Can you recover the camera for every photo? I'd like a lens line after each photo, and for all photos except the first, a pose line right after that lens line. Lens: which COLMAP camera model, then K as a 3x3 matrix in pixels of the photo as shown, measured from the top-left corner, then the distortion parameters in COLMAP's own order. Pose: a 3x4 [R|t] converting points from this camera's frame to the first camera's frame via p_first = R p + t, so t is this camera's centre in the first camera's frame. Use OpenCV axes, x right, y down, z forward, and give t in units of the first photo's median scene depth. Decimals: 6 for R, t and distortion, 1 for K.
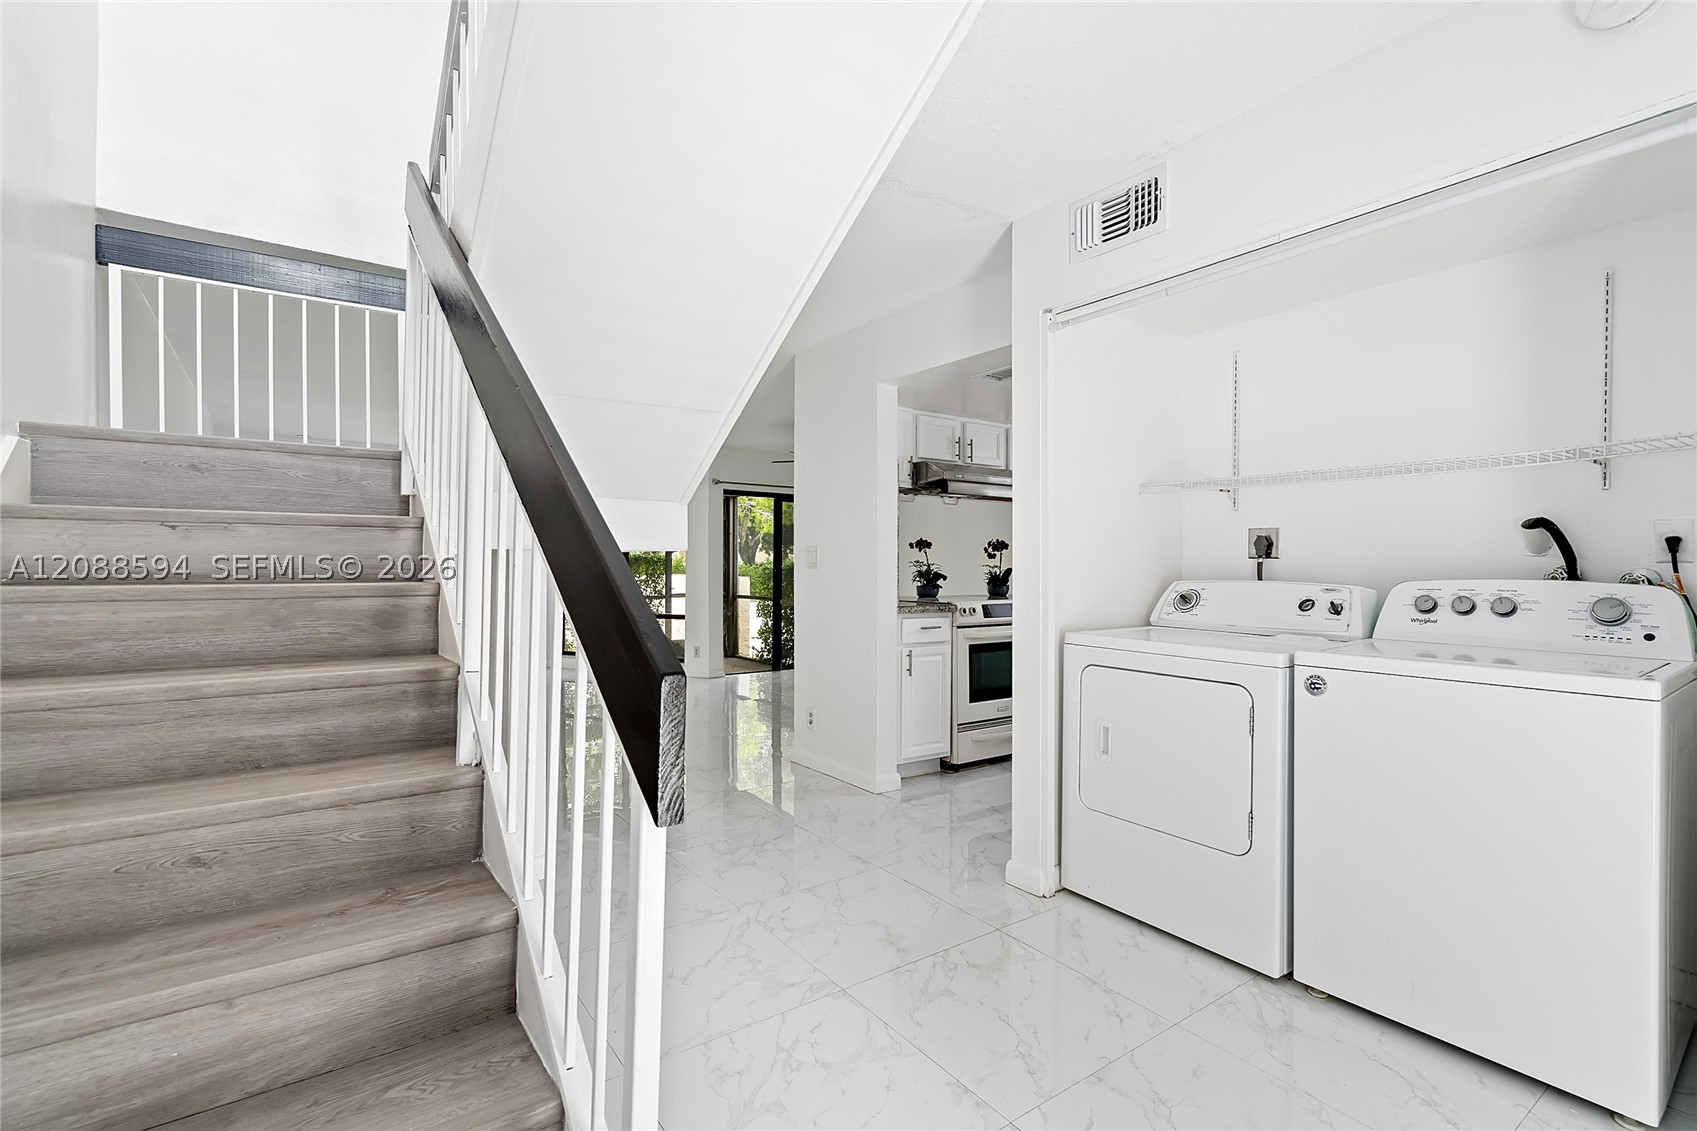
lens RADIAL K [[774.4, 0, 848.5], [0, 774.4, 565.5], [0, 0, 1]] dist [-0.003108, 0.001554]
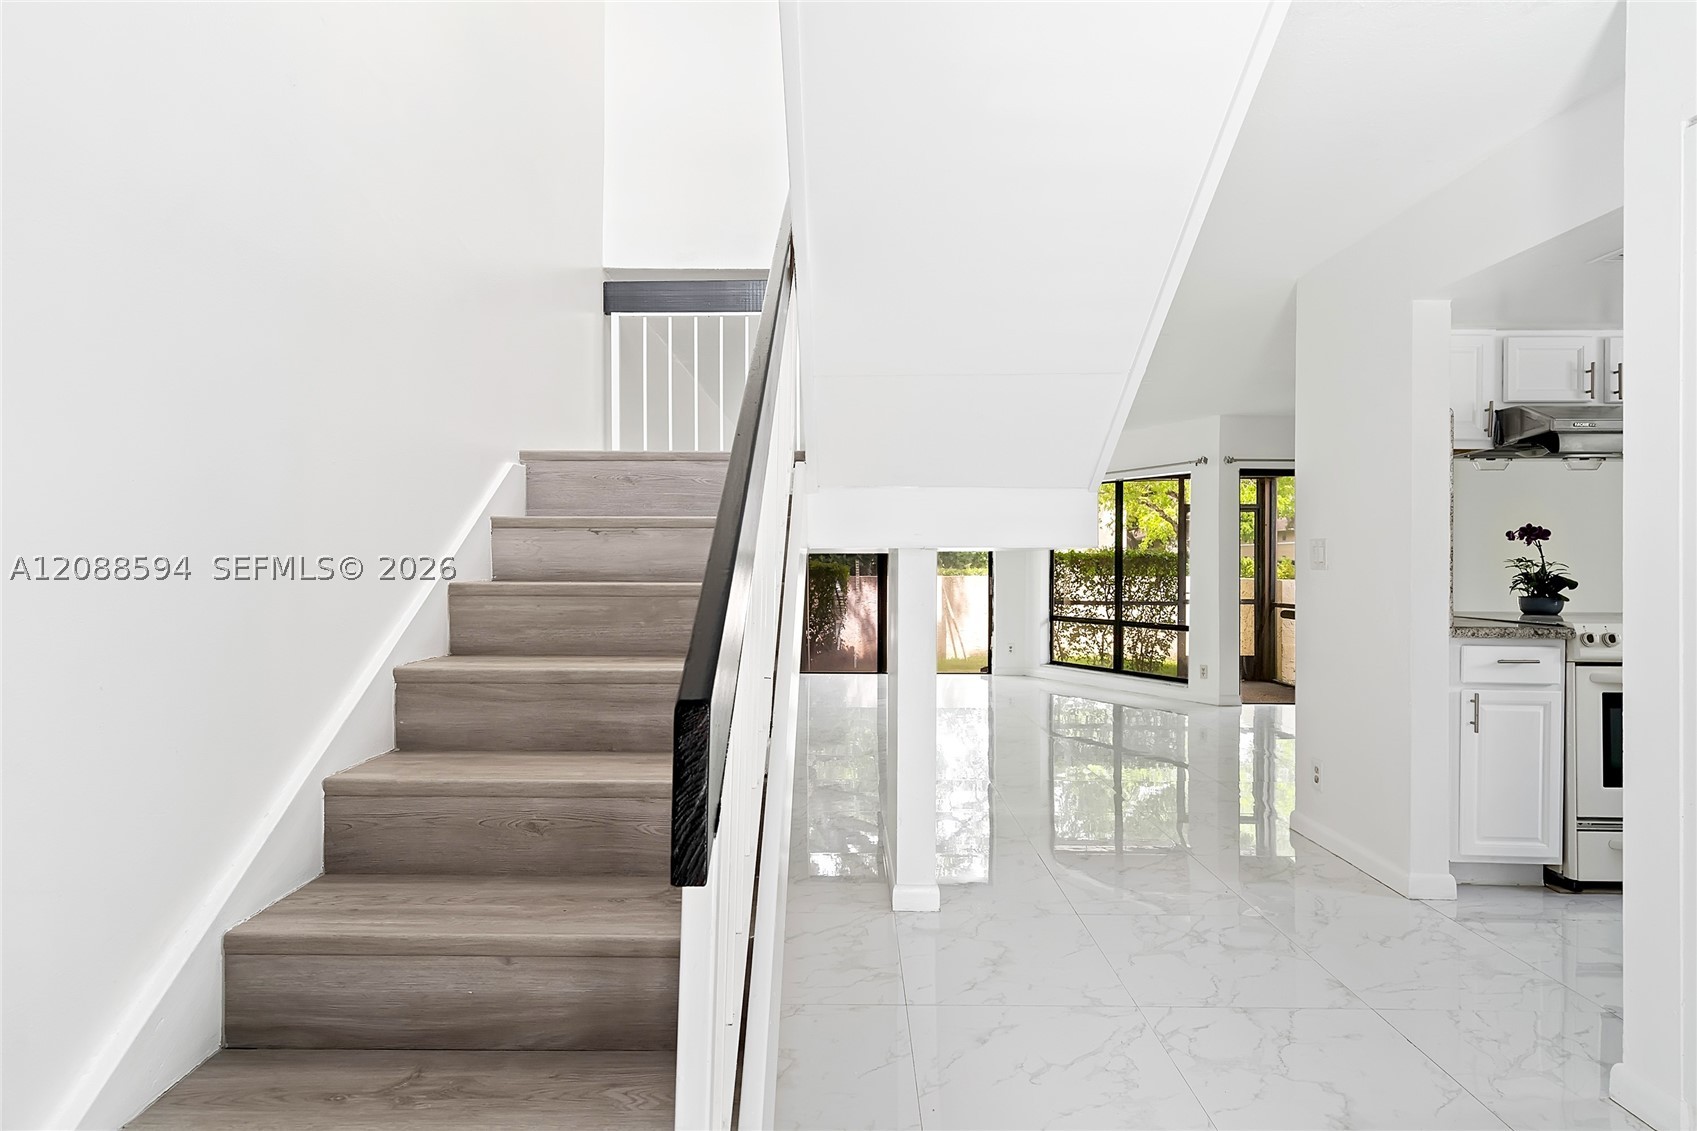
lens RADIAL K [[886.1, 0, 848.0], [0, 886.1, 564.4], [0, 0, 1]] dist [0.001141, 0.001729]
pose [[0.808648, -0.000212, -0.588292, 0.140676], [-0.000410, 0.999999, -0.000923, -0.000526], [0.588292, 0.000988, 0.808648, 0.104839]]
